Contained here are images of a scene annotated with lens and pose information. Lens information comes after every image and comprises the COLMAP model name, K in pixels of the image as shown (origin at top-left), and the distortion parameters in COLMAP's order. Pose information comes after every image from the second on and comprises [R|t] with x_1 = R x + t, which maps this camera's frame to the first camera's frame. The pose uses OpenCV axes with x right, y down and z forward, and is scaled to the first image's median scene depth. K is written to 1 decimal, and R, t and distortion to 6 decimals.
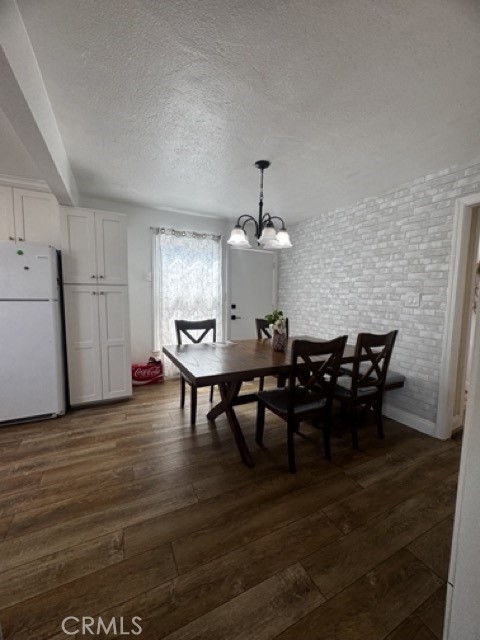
lens RADIAL K [[256.7, 0, 238.6], [0, 256.7, 318.7], [0, 0, 1]] dist [-0.003009, 0.001176]
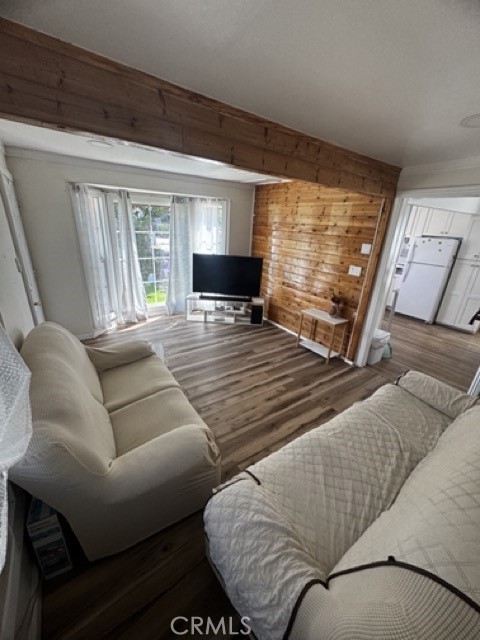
lens RADIAL K [[256.7, 0, 241.9], [0, 256.7, 321.7], [0, 0, 1]] dist [-0.003009, 0.001176]
pose [[0.148148, 0.350057, -0.924939, 0.632873], [-0.135028, 0.933661, 0.331730, -0.073882], [0.979704, 0.075748, 0.185587, -0.550591]]
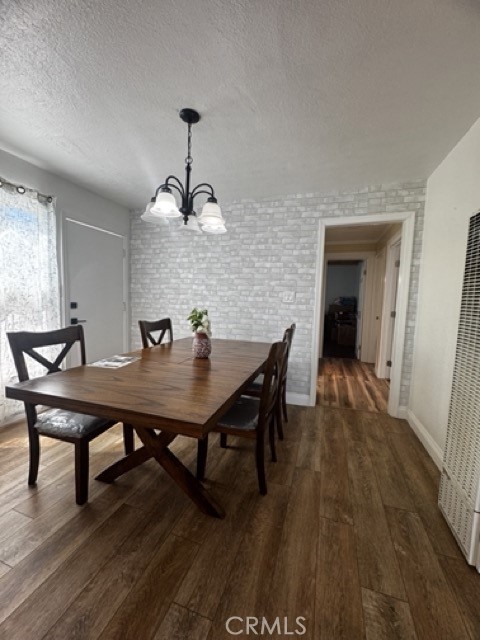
lens RADIAL K [[256.7, 0, 241.1], [0, 256.7, 319.0], [0, 0, 1]] dist [-0.003009, 0.001176]
pose [[0.707133, -0.054796, 0.704954, -0.324031], [0.046161, 0.998443, 0.031305, -0.019727], [-0.705572, 0.010405, 0.708562, 0.324837]]
